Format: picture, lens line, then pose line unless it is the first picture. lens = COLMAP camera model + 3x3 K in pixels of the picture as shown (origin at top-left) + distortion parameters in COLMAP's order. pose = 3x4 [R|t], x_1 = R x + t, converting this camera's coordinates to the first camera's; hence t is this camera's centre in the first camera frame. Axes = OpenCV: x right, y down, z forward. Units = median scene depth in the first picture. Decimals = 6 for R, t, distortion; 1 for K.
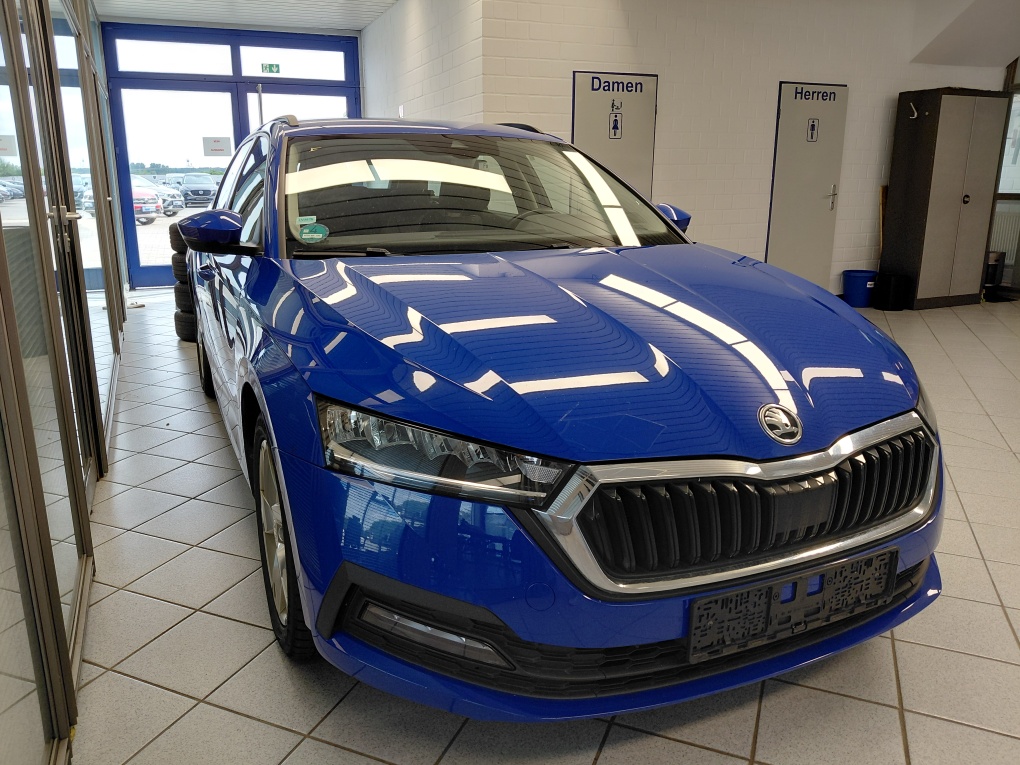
lens RADIAL K [[769.2, 0, 492.7], [0, 769.2, 379.2], [0, 0, 1]] dist [0.035848, -0.101587]
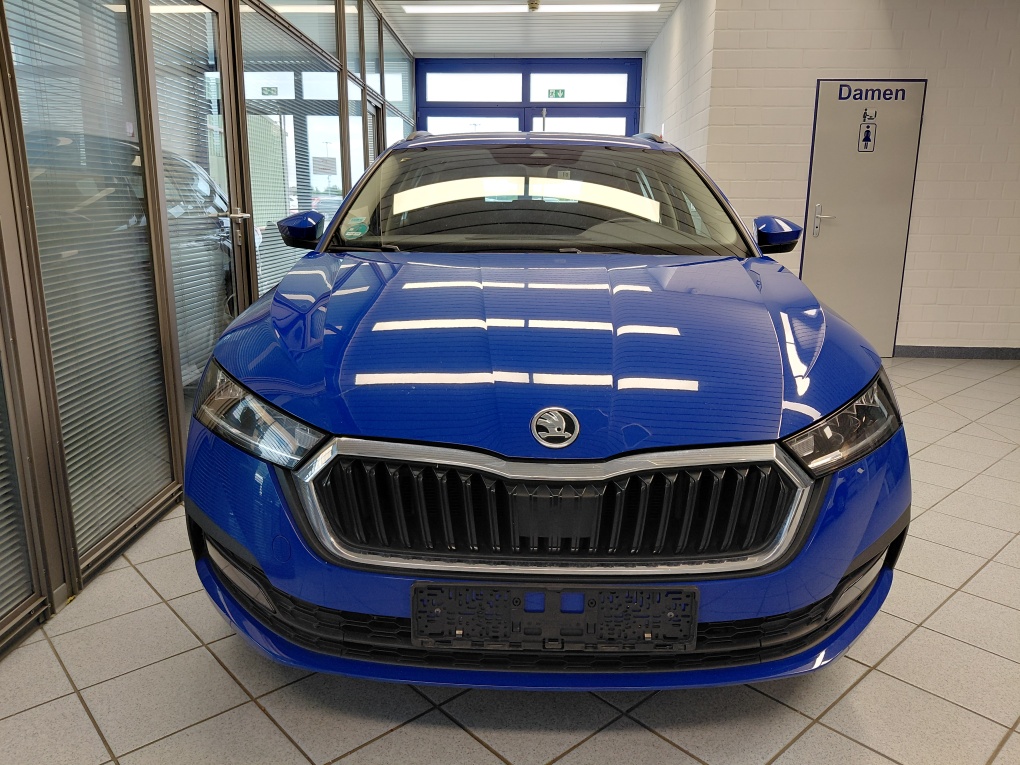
lens RADIAL K [[769.2, 0, 492.7], [0, 769.2, 379.2], [0, 0, 1]] dist [0.035848, -0.101587]
pose [[0.906789, 0.100039, -0.409543, 0.159825], [-0.111201, 0.993792, -0.003460, 0.002307], [0.406655, 0.048679, 0.912284, 0.020811]]
